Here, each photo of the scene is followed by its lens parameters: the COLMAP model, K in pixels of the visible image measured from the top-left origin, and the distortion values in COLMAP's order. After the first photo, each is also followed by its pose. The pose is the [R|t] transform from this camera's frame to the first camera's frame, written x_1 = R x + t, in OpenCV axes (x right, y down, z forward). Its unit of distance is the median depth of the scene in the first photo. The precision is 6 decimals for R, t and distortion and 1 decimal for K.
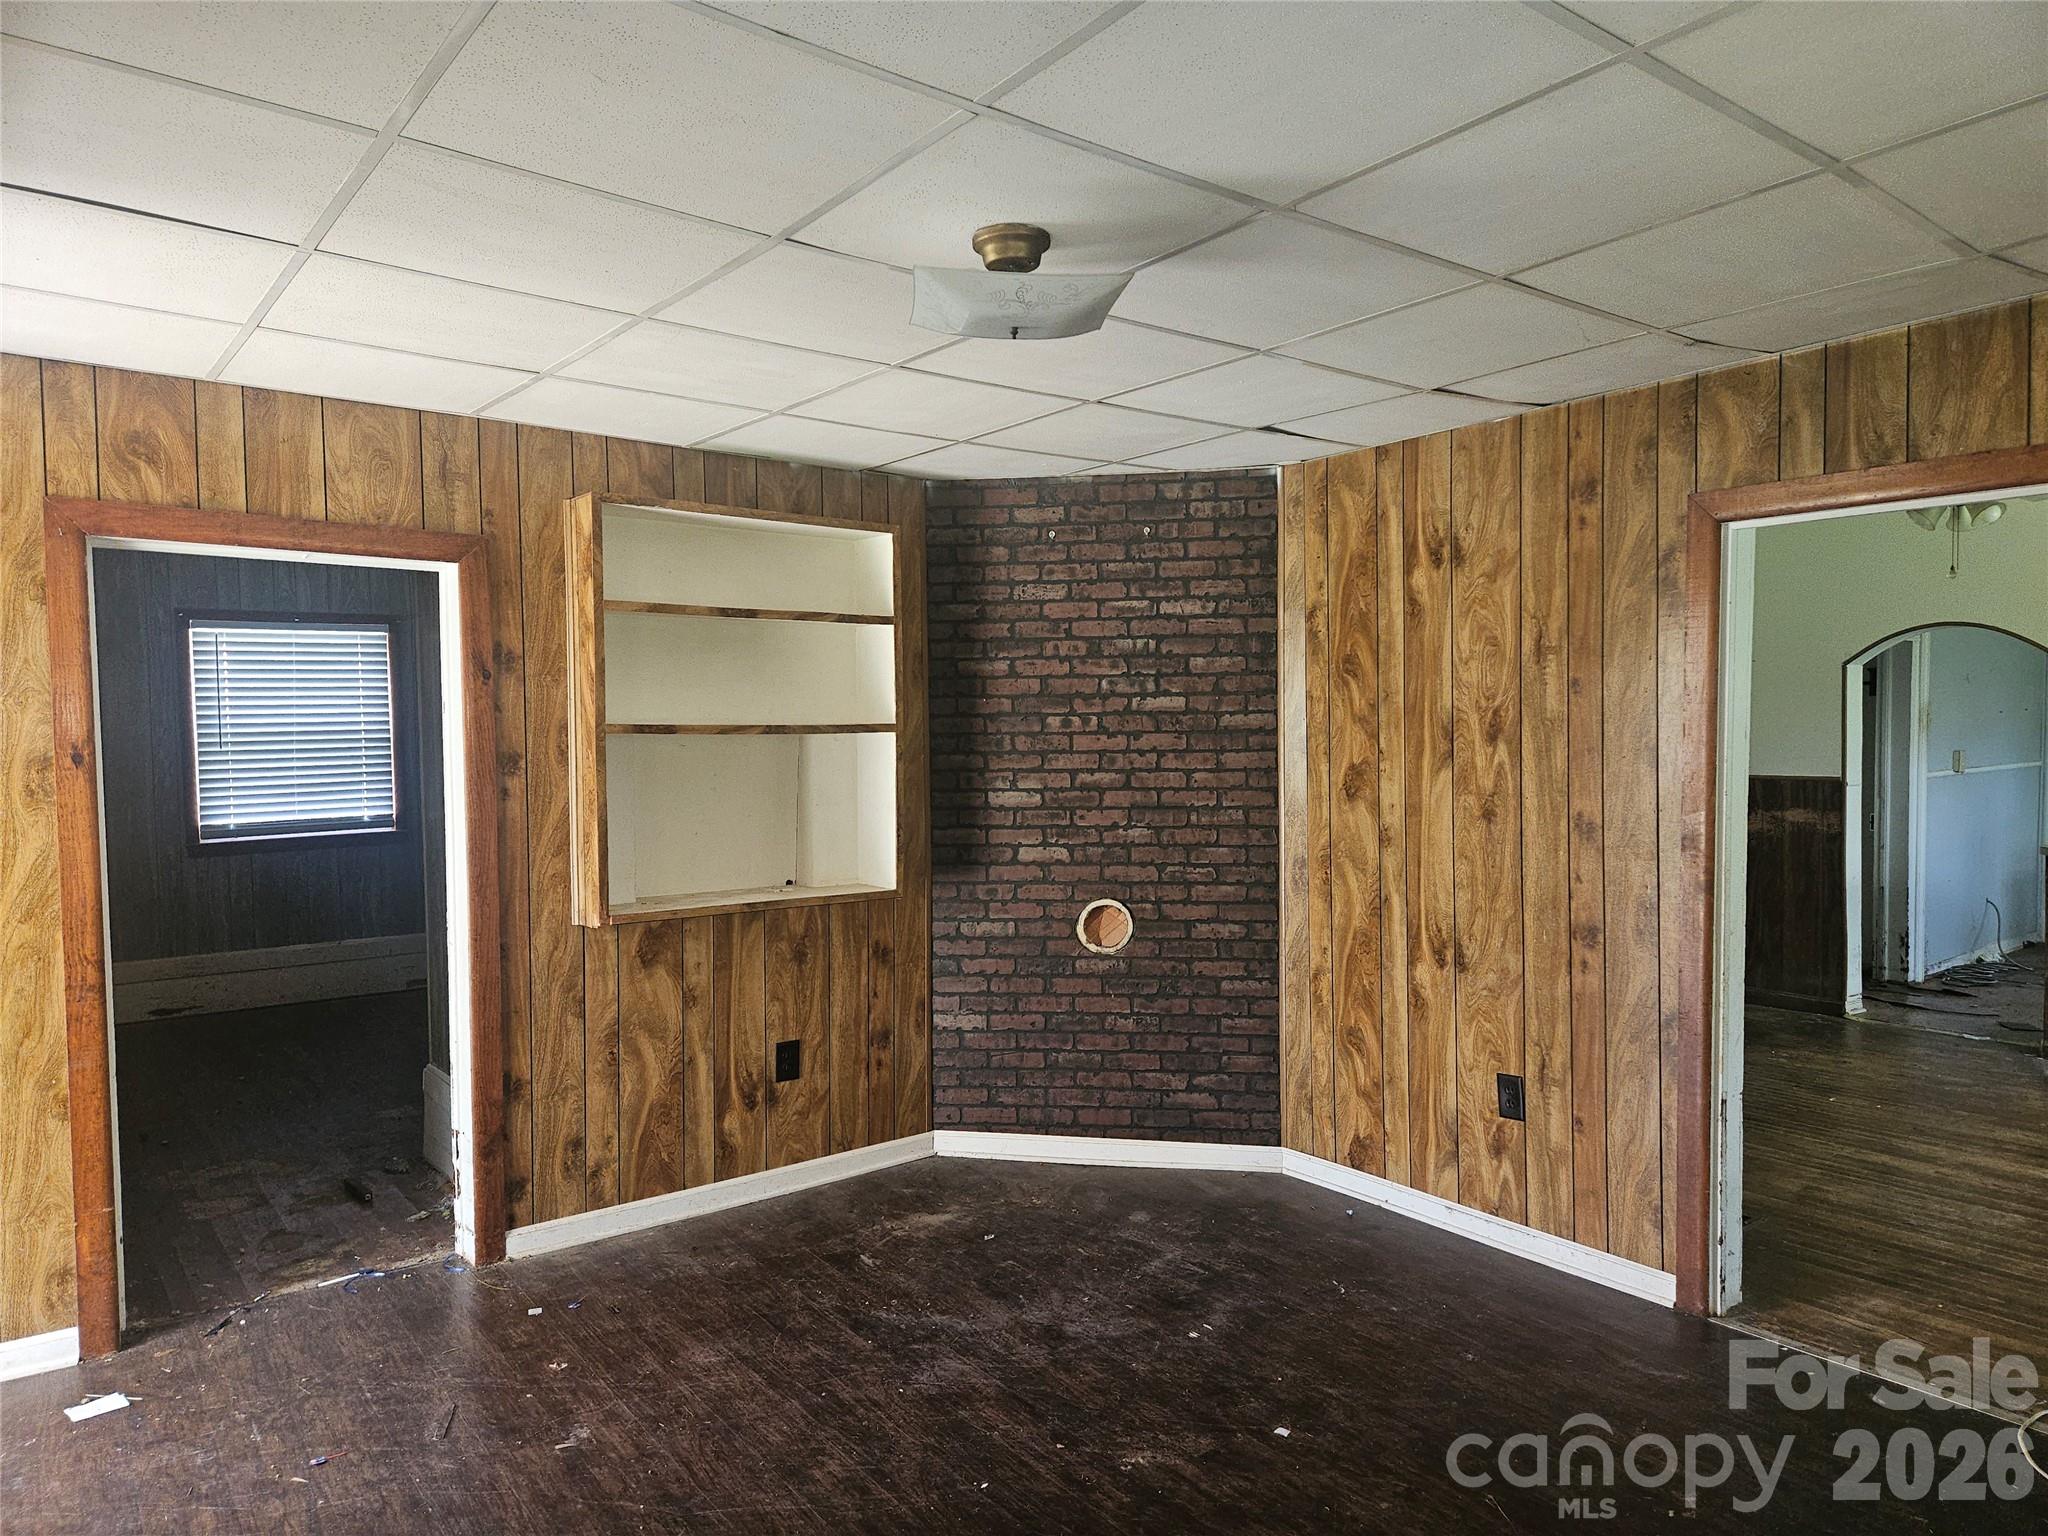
lens RADIAL K [[1358.8, 0, 1037.5], [0, 1358.8, 770.2], [0, 0, 1]] dist [0.084580, -0.073539]
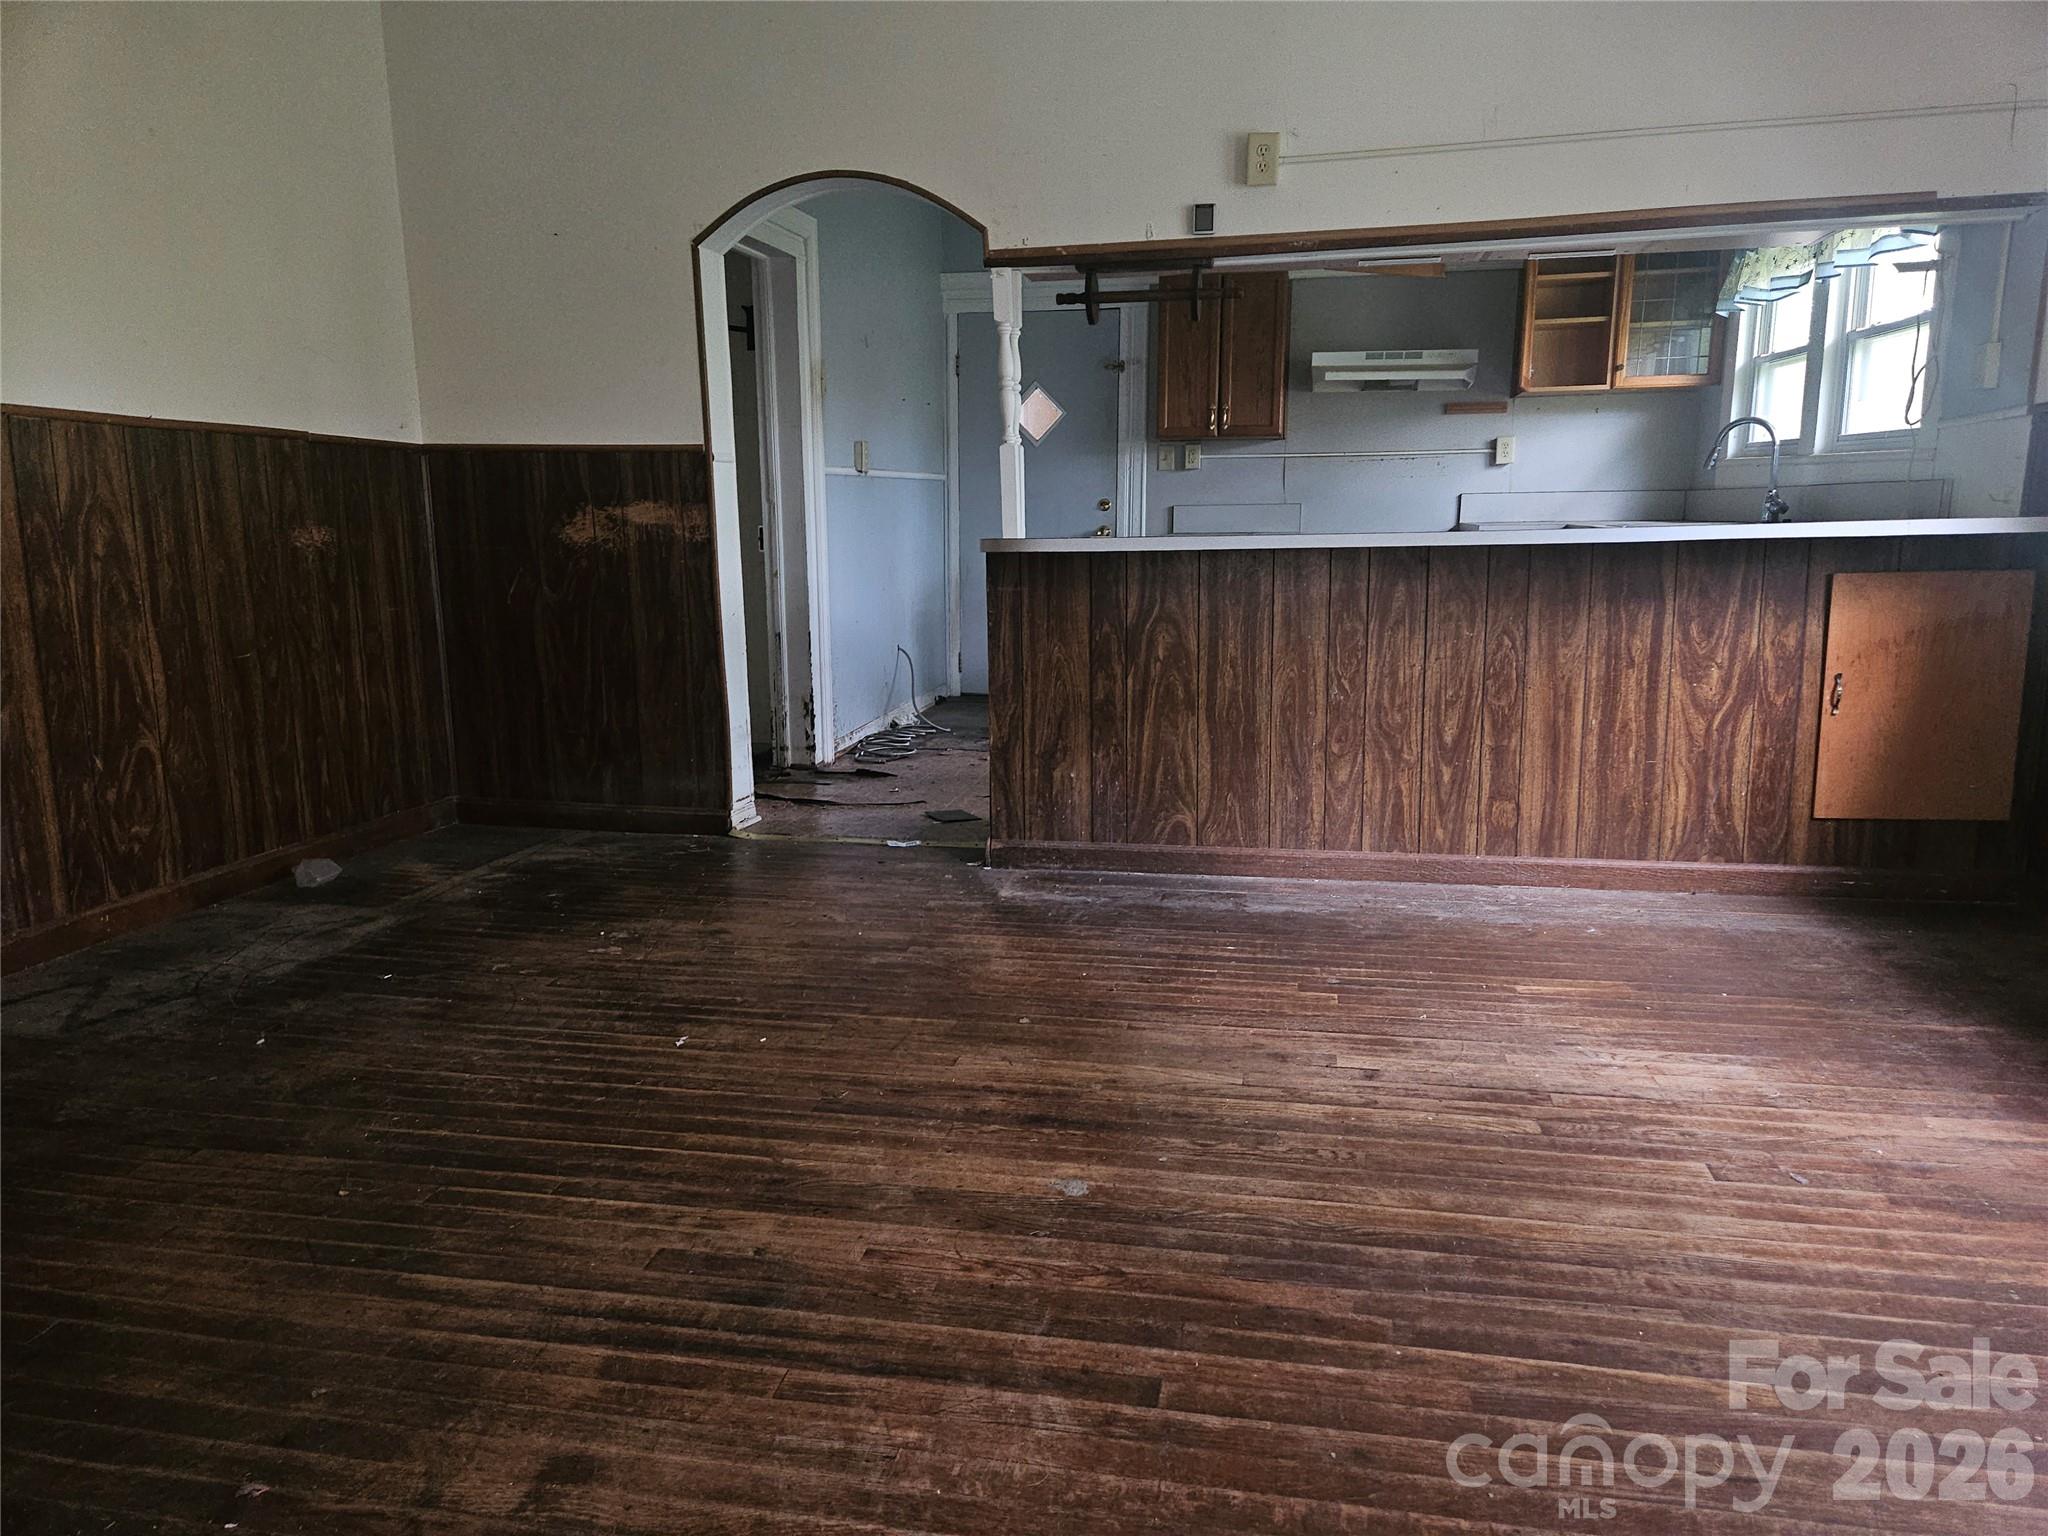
lens RADIAL K [[1358.8, 0, 1042.3], [0, 1358.8, 783.3], [0, 0, 1]] dist [0.084580, -0.073539]
pose [[0.751495, -0.119160, 0.648888, 0.285690], [0.016801, 0.986691, 0.161736, 0.055889], [-0.659525, -0.110641, 0.743496, 0.443251]]
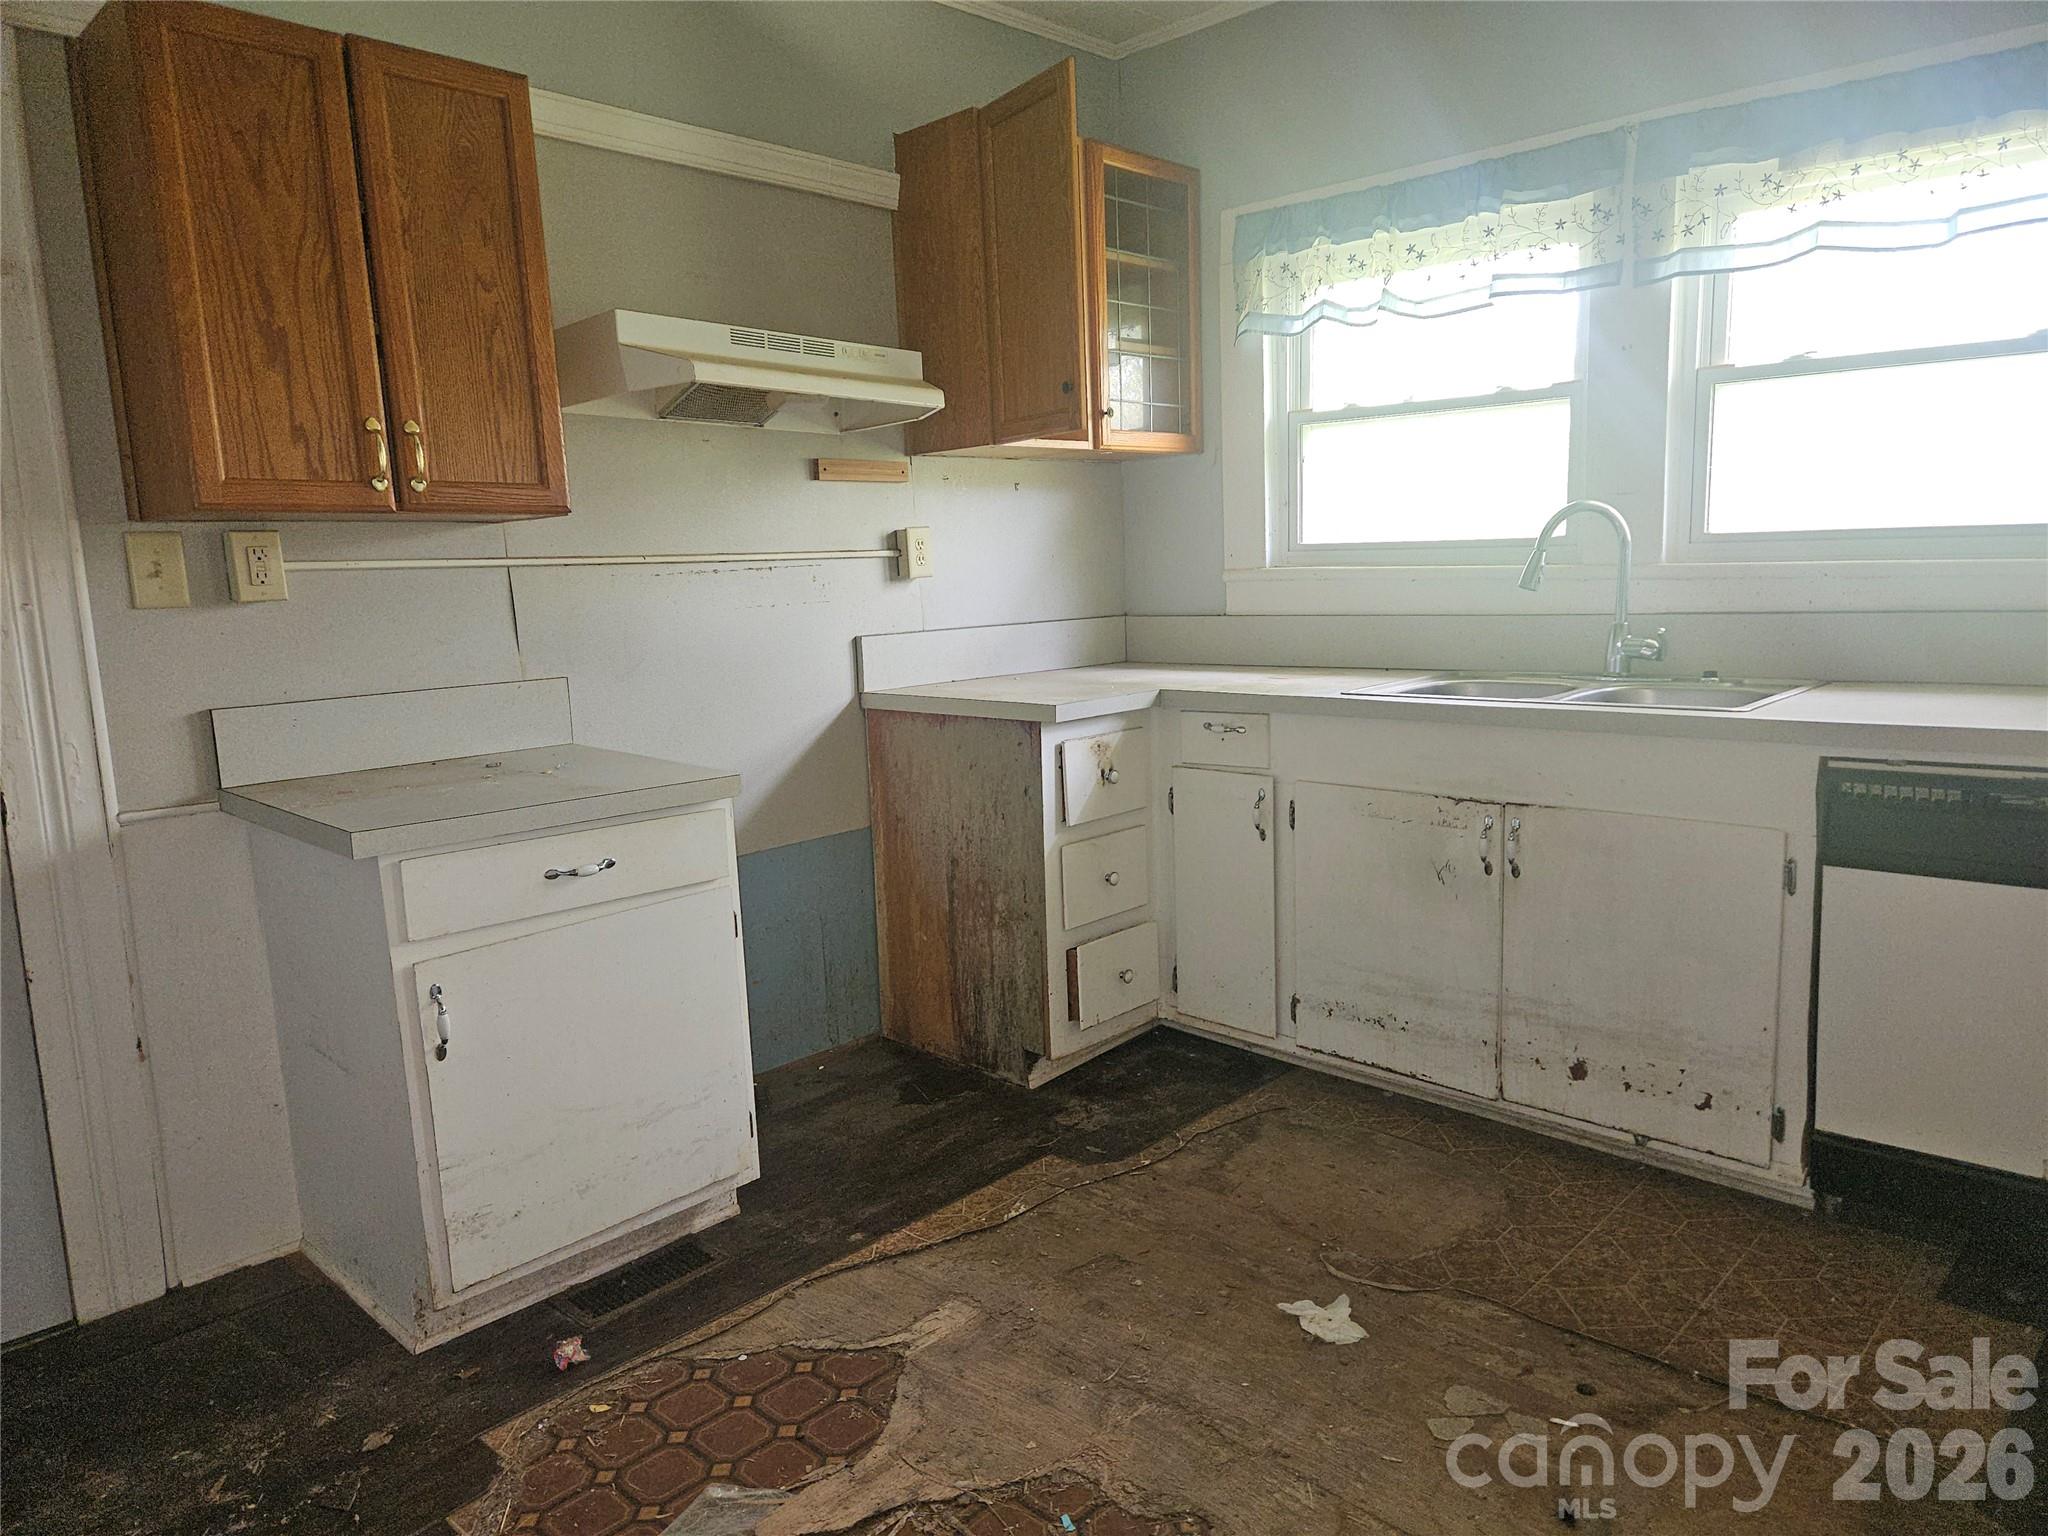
lens RADIAL K [[1358.8, 0, 1052.9], [0, 1358.8, 765.5], [0, 0, 1]] dist [0.084580, -0.073539]
pose [[-0.151767, -0.124133, 0.980591, 0.661025], [0.072340, 0.988027, 0.136271, 0.001196], [-0.985766, 0.091617, -0.140970, 0.986608]]
